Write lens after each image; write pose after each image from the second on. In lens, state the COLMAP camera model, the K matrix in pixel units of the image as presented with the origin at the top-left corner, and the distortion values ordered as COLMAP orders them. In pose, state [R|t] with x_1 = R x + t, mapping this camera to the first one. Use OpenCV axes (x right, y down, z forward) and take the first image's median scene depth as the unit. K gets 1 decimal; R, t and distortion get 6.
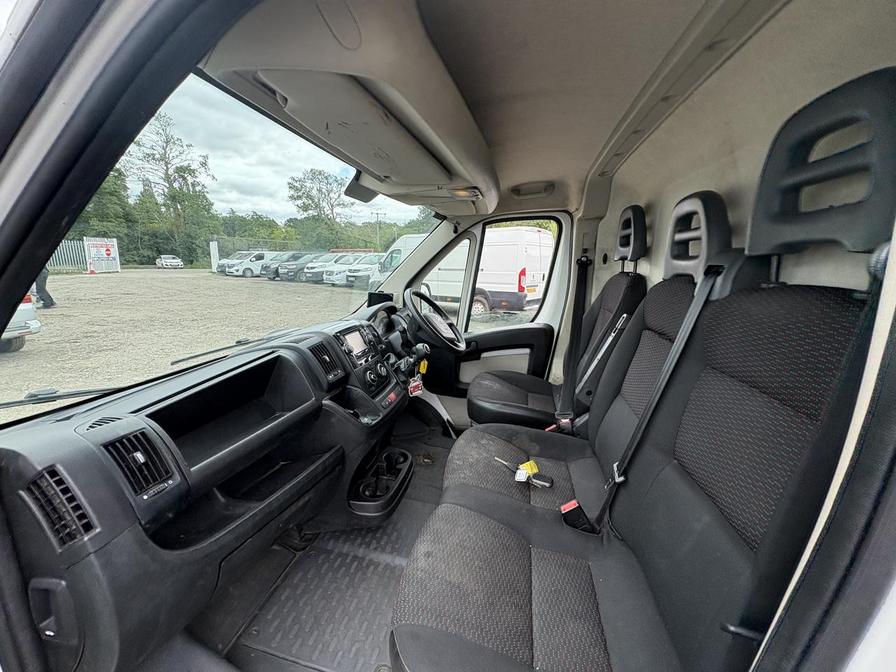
lens RADIAL K [[356.4, 0, 445.9], [0, 356.4, 336.5], [0, 0, 1]] dist [-0.002078, 0.000549]
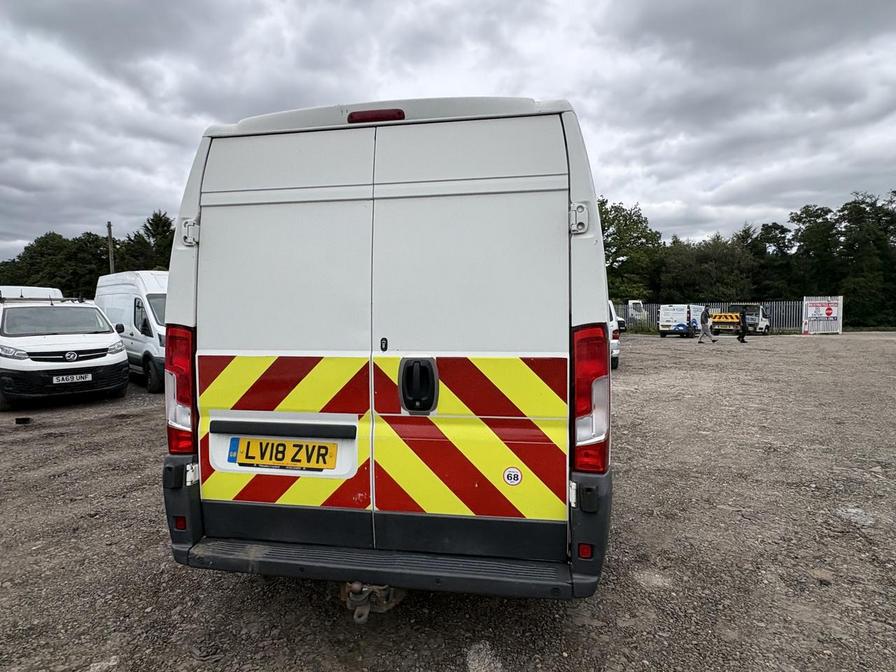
lens RADIAL K [[492.5, 0, 447.1], [0, 492.5, 334.4], [0, 0, 1]] dist [-0.001366, -0.001187]
pose [[0.041229, 0.009482, -0.999105, 0.257648], [-0.199877, 0.979820, 0.001051, 0.009290], [0.978953, 0.199655, 0.042292, 0.022598]]
